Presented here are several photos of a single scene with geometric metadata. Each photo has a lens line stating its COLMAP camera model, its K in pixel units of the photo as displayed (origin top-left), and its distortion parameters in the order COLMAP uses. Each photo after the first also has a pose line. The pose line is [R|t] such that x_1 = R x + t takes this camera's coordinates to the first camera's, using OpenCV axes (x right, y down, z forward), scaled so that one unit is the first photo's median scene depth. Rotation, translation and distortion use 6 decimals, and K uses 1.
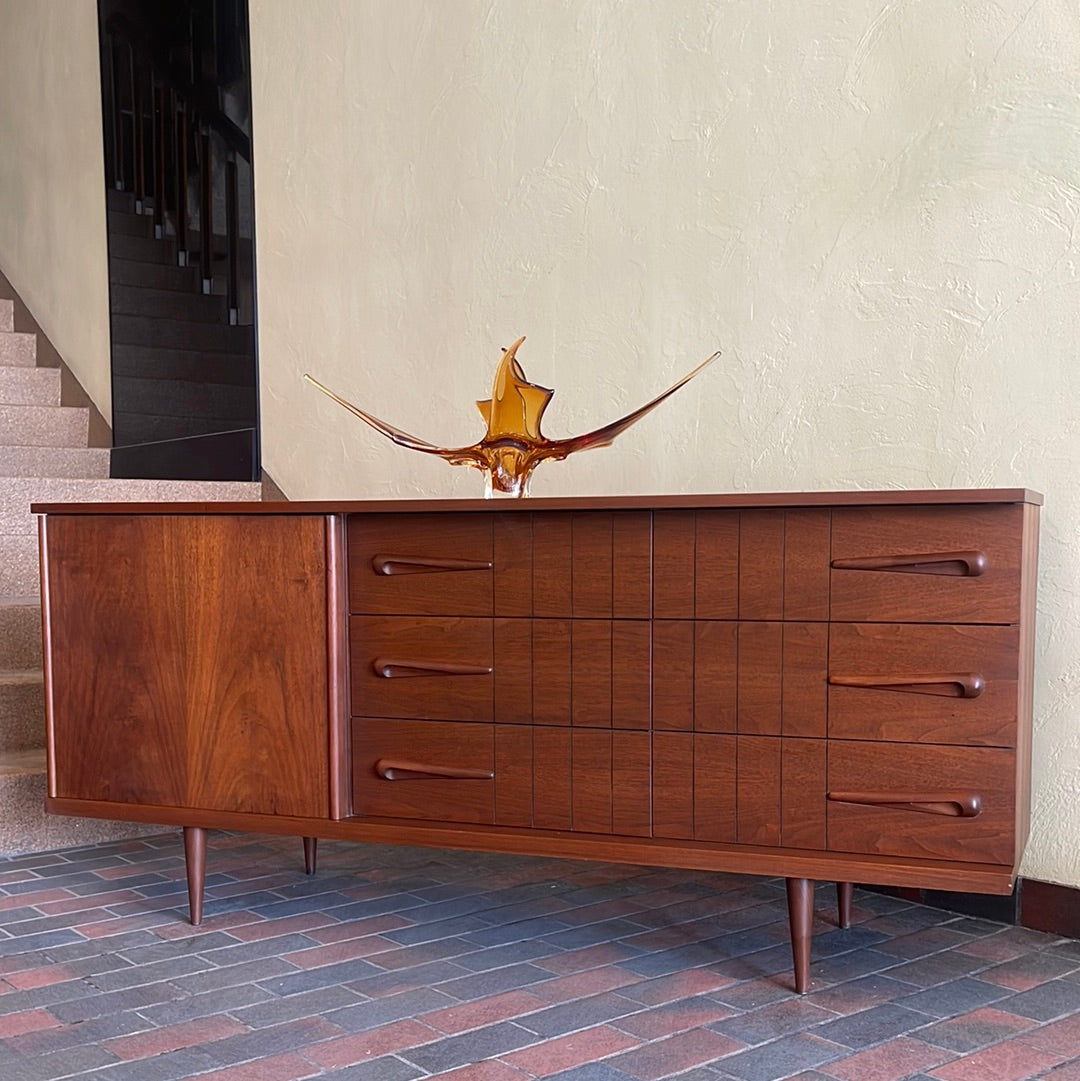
lens RADIAL K [[1431.6, 0, 539.7], [0, 1431.6, 690.8], [0, 0, 1]] dist [0.049959, -0.142906]
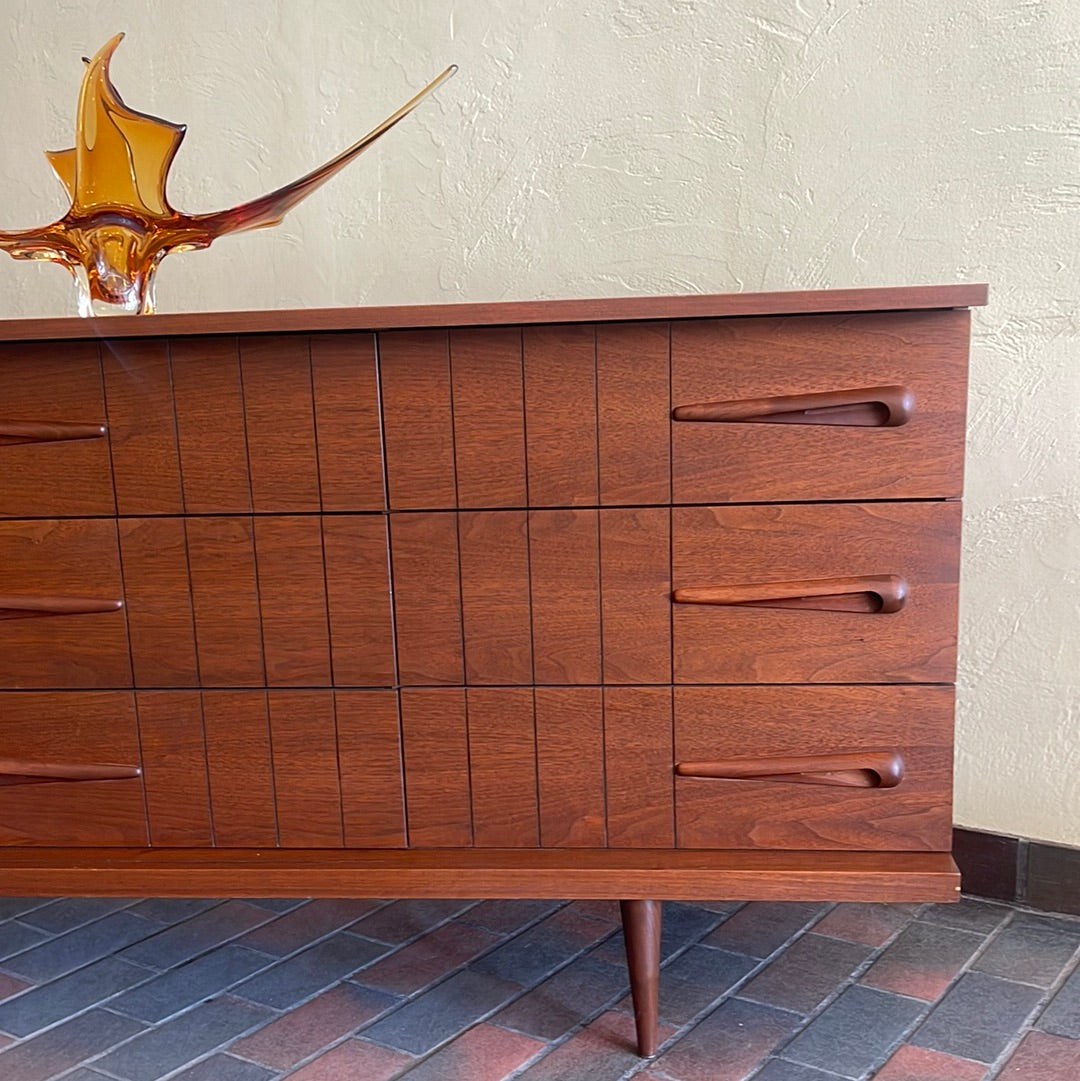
lens RADIAL K [[1432.4, 0, 543.5], [0, 1432.4, 681.7], [0, 0, 1]] dist [0.051298, -0.055078]
pose [[0.961184, -0.089976, 0.260827, -0.025190], [0.056025, 0.989287, 0.134807, -0.057322], [-0.270162, -0.114962, 0.955927, 0.380458]]
